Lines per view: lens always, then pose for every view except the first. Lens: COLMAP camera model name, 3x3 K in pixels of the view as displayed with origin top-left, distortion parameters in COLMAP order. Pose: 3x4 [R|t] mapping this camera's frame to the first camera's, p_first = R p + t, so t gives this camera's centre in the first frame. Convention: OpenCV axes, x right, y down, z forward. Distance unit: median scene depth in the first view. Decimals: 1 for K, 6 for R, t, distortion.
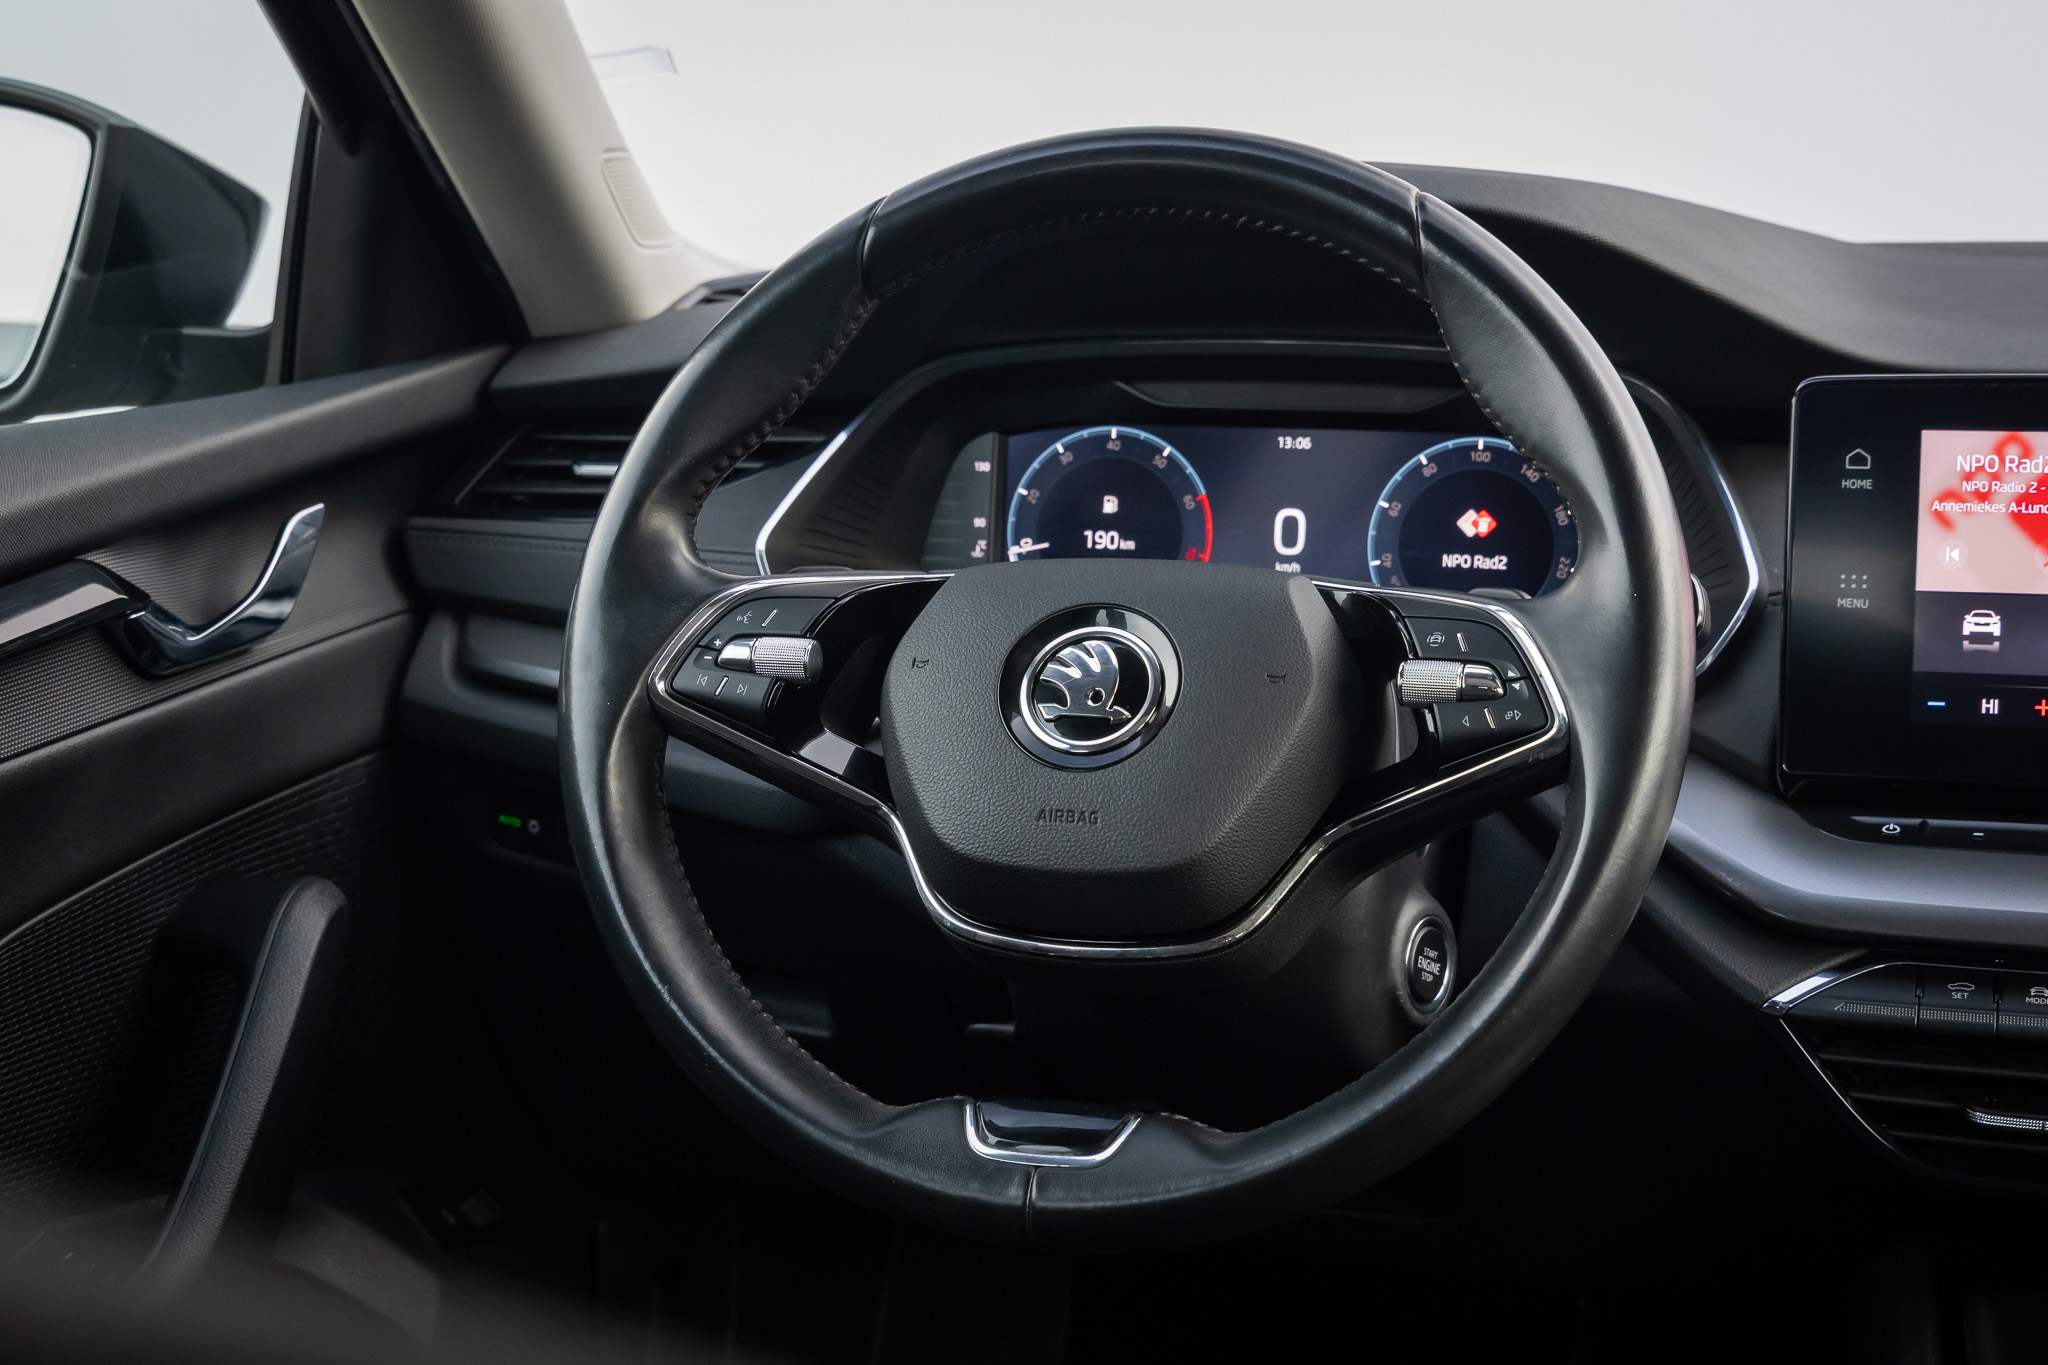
lens RADIAL K [[3306.9, 0, 1028.7], [0, 3306.9, 678.0], [0, 0, 1]] dist [0.016826, 0.000000]
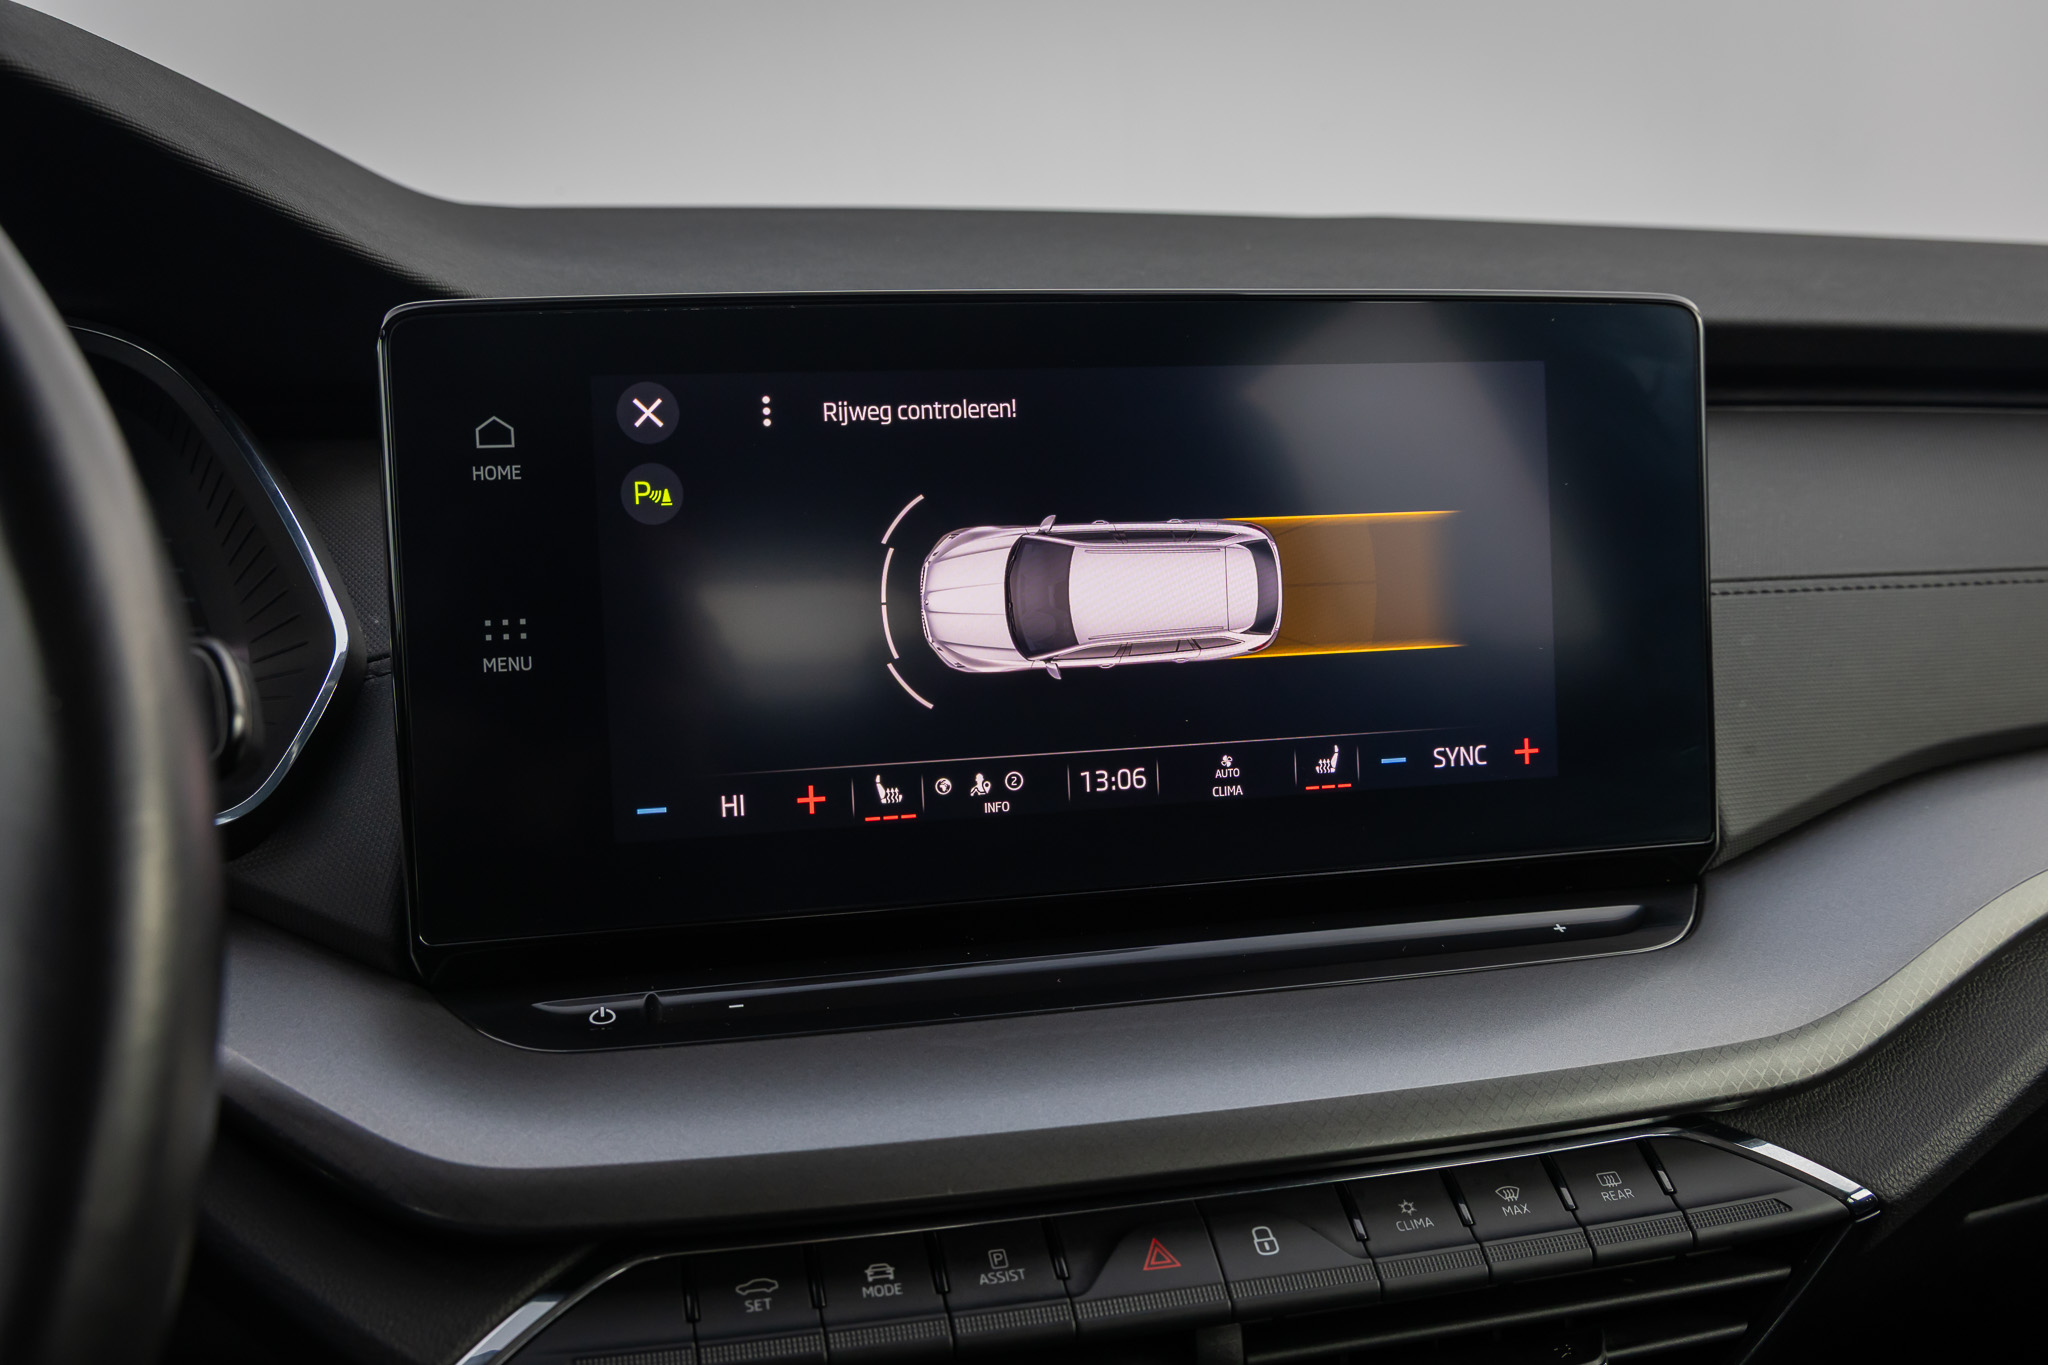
lens RADIAL K [[1980.9, 0, 1029.6], [0, 1980.9, 686.4], [0, 0, 1]] dist [-0.022146, 0.000000]
pose [[0.852690, -0.087888, 0.514971, 0.142345], [0.085444, 0.995935, 0.028495, -0.020853], [-0.515382, 0.019704, 0.856734, 0.637598]]
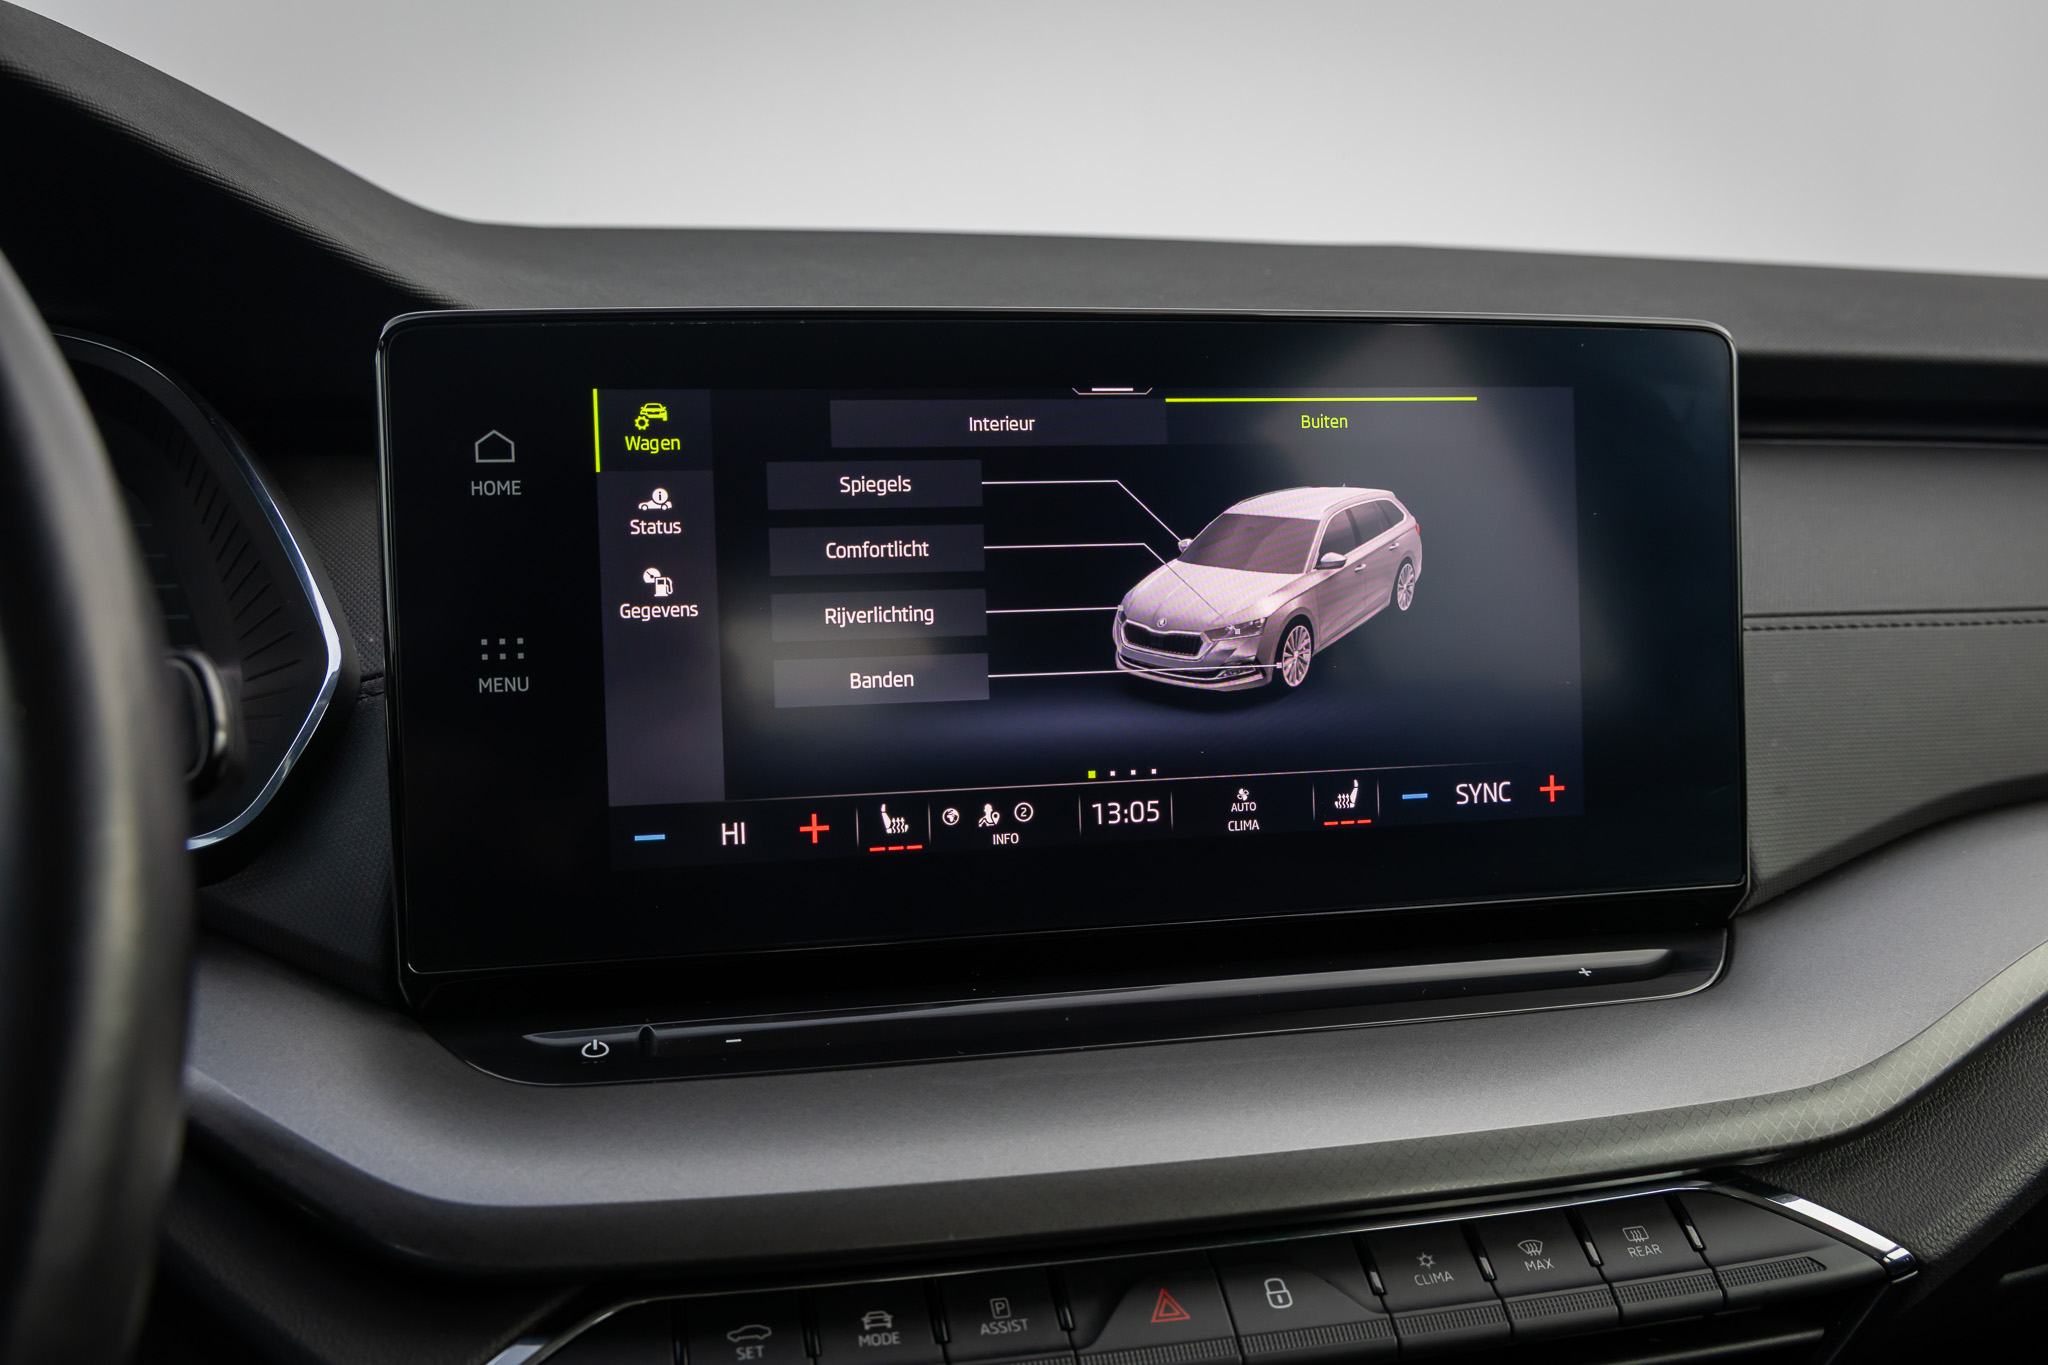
lens RADIAL K [[1980.9, 0, 1020.6], [0, 1980.9, 685.6], [0, 0, 1]] dist [-0.022146, 0.000000]
pose [[0.858981, -0.067405, 0.507551, 0.148210], [0.073162, 0.997283, 0.008623, -0.018811], [-0.506753, 0.029727, 0.861578, 0.647424]]
